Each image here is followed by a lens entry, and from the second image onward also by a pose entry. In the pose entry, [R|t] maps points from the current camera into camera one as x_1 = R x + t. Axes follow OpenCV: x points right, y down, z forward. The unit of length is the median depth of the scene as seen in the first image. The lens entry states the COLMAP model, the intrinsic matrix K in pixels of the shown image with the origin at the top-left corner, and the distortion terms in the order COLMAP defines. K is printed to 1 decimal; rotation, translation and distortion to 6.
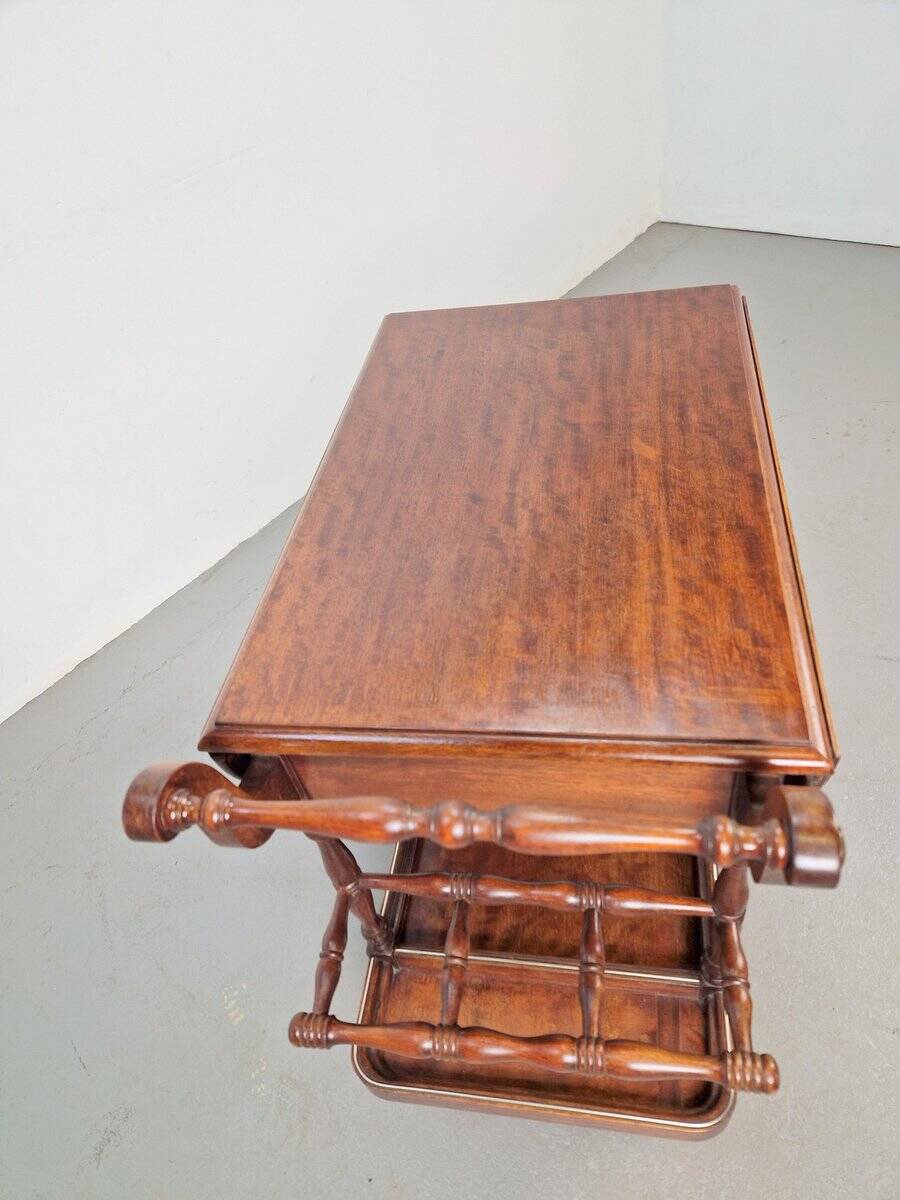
lens RADIAL K [[799.6, 0, 456.0], [0, 799.6, 626.1], [0, 0, 1]] dist [0.070258, -0.065378]
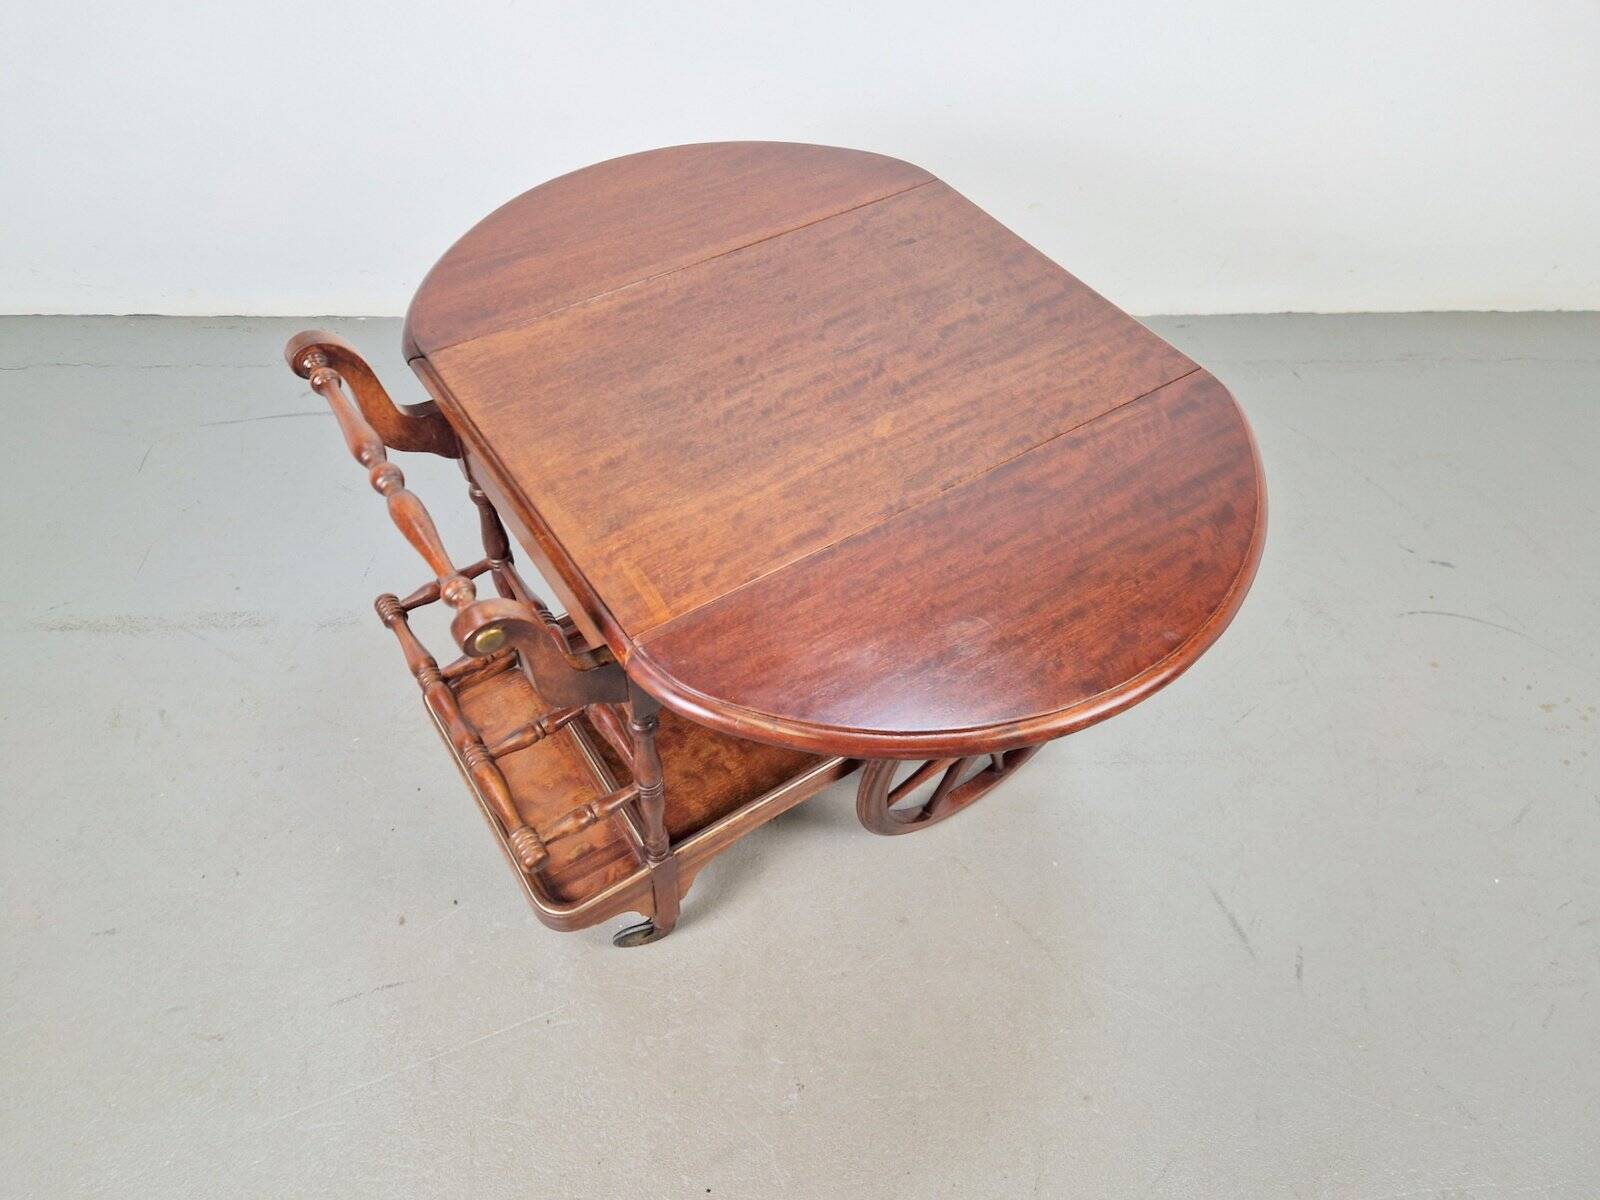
lens RADIAL K [[1087.8, 0, 775.1], [0, 1087.8, 609.1], [0, 0, 1]] dist [0.062082, -0.057355]
pose [[0.653001, 0.680298, -0.332842, 0.780444], [-0.627675, 0.732051, 0.264811, -0.336166], [0.423808, 0.035995, 0.905037, -0.303422]]
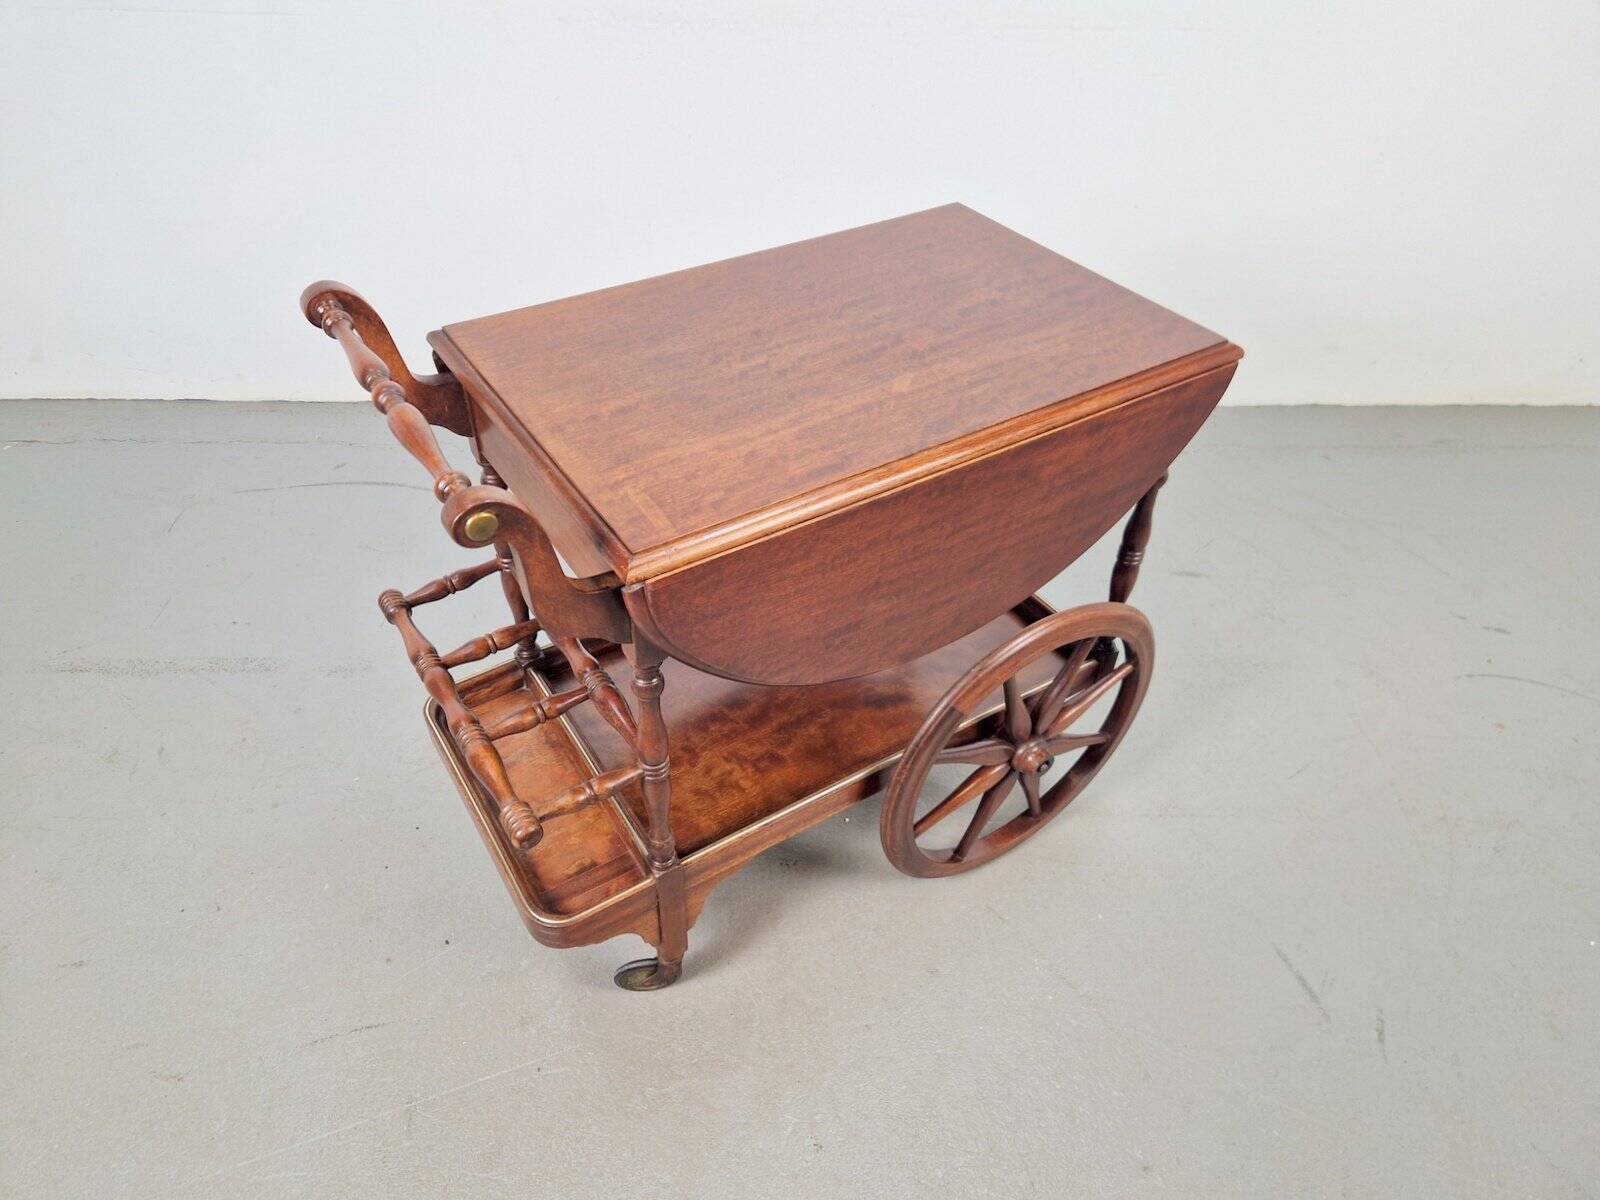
lens RADIAL K [[1087.8, 0, 775.1], [0, 1087.8, 609.1], [0, 0, 1]] dist [0.062082, -0.057355]
pose [[0.637610, 0.618397, -0.459389, 0.946798], [-0.626258, 0.763361, 0.158367, -0.124534], [0.448613, 0.186720, 0.874003, -0.196765]]
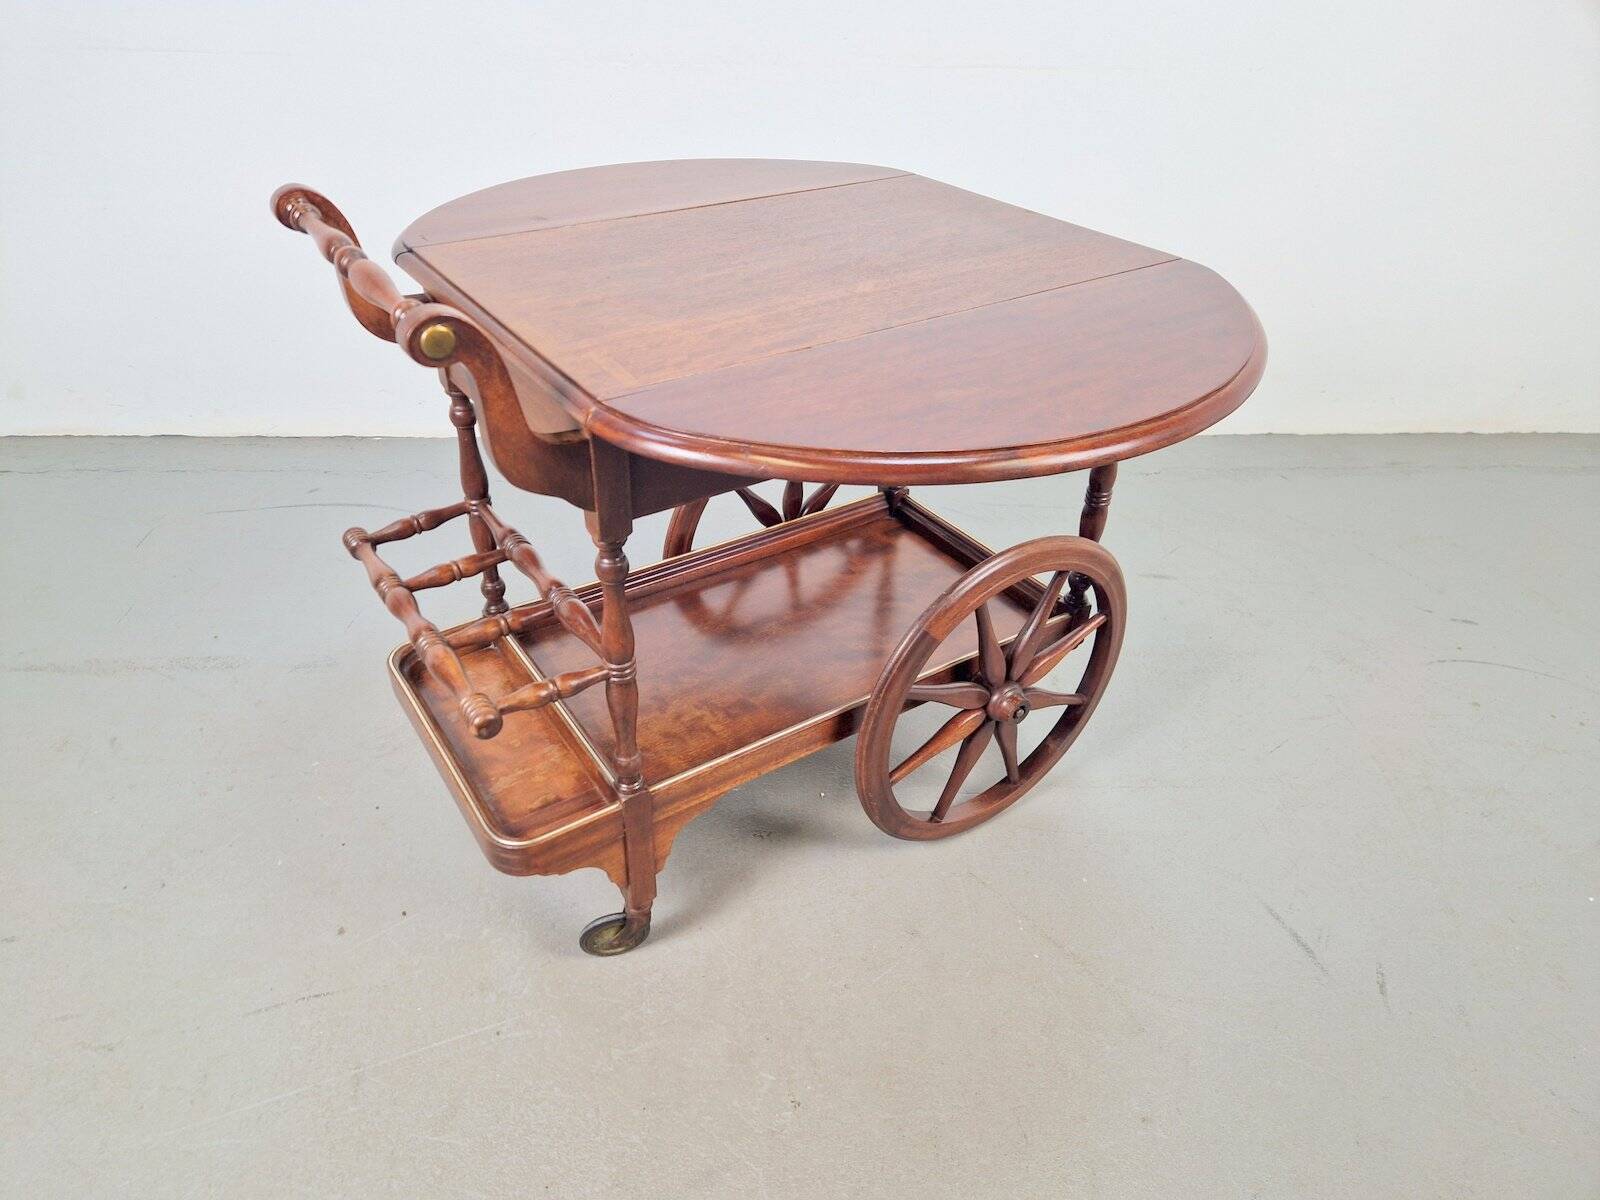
lens RADIAL K [[1066.1, 0, 772.3], [0, 1066.1, 607.1], [0, 0, 1]] dist [0.070258, -0.065378]
pose [[0.651598, 0.554057, -0.518113, 1.101604], [-0.619509, 0.782841, 0.058034, 0.091519], [0.437754, 0.283161, 0.853341, -0.082872]]
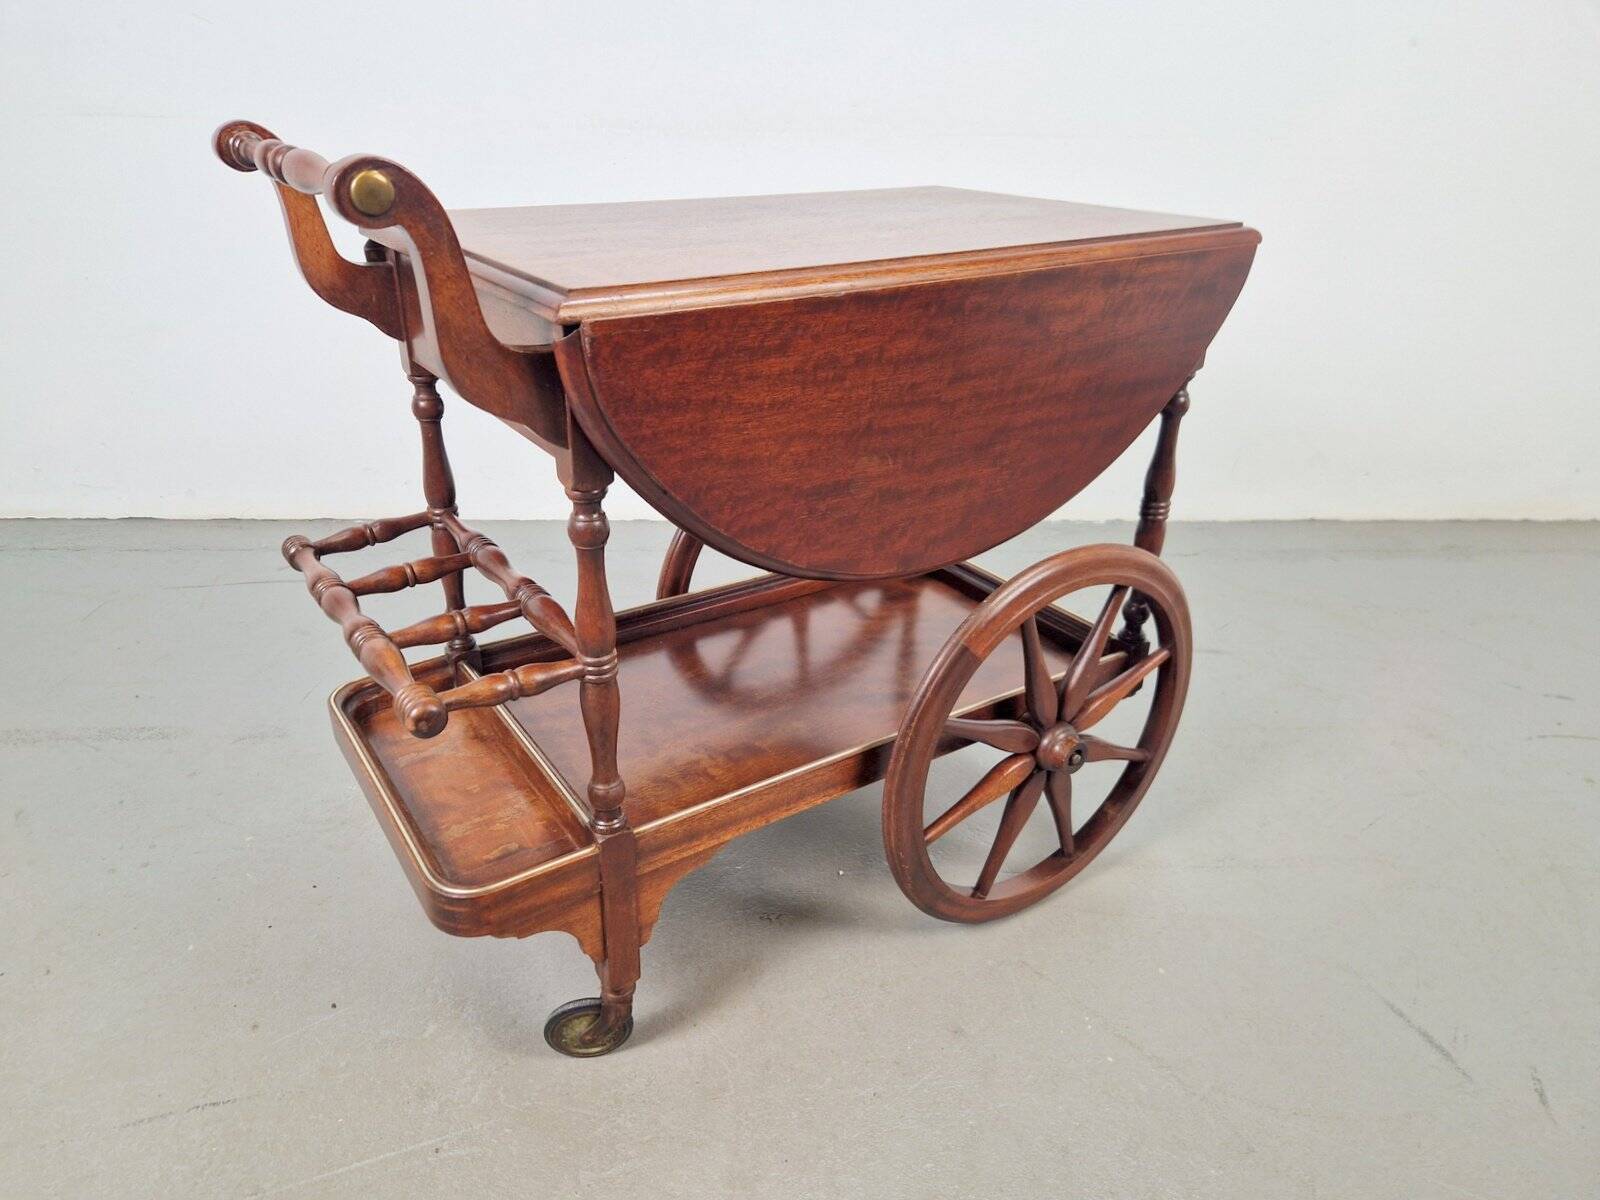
lens RADIAL K [[1087.8, 0, 775.1], [0, 1087.8, 609.1], [0, 0, 1]] dist [0.062082, -0.057355]
pose [[0.652769, 0.469927, -0.594190, 1.082590], [-0.616815, 0.785060, -0.056743, 0.251971], [0.439810, 0.403545, 0.802321, 0.155127]]
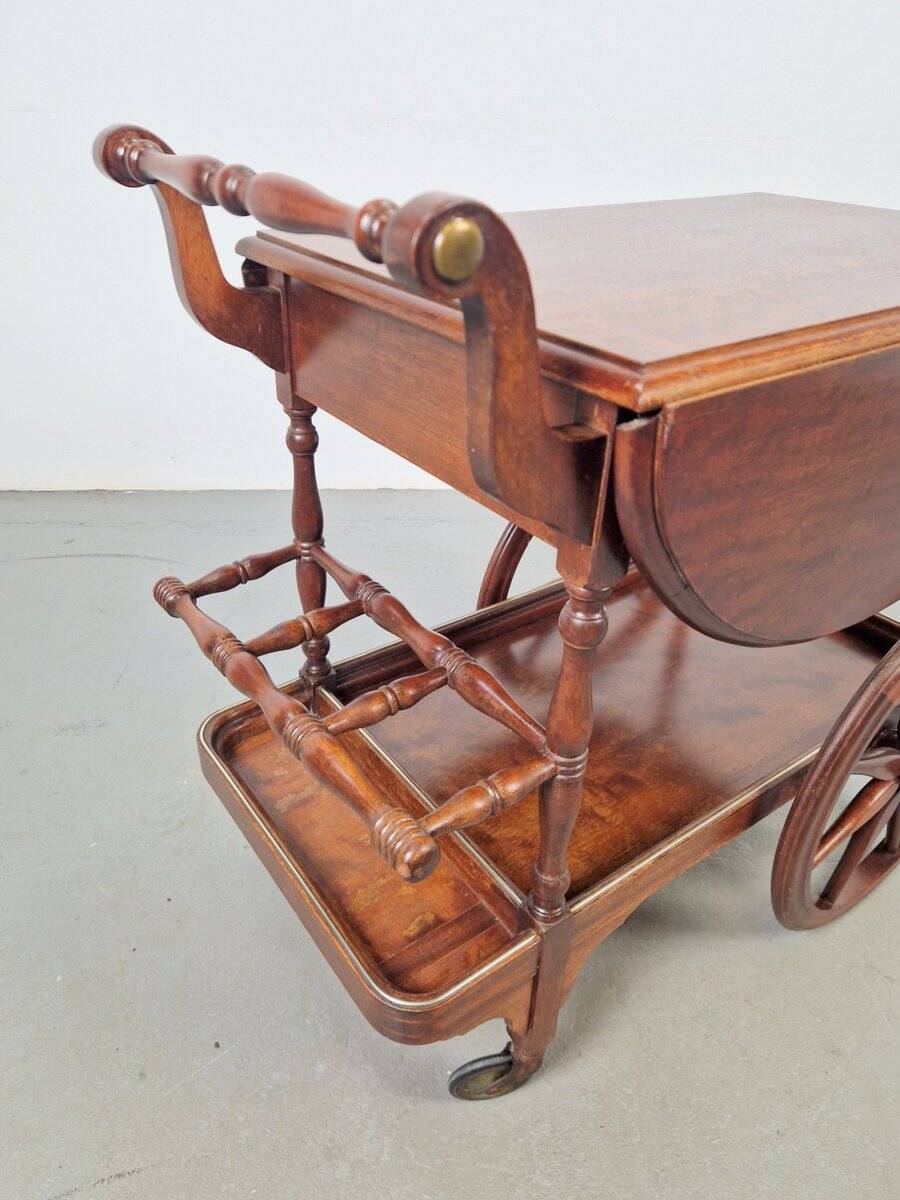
lens RADIAL K [[851.3, 0, 439.8], [0, 851.3, 582.0], [0, 0, 1]] dist [0.076143, -0.091546]
pose [[0.684526, 0.508609, -0.522246, 0.579843], [-0.607405, 0.794065, -0.022817, 0.302992], [0.403092, 0.332833, 0.852490, 0.221192]]
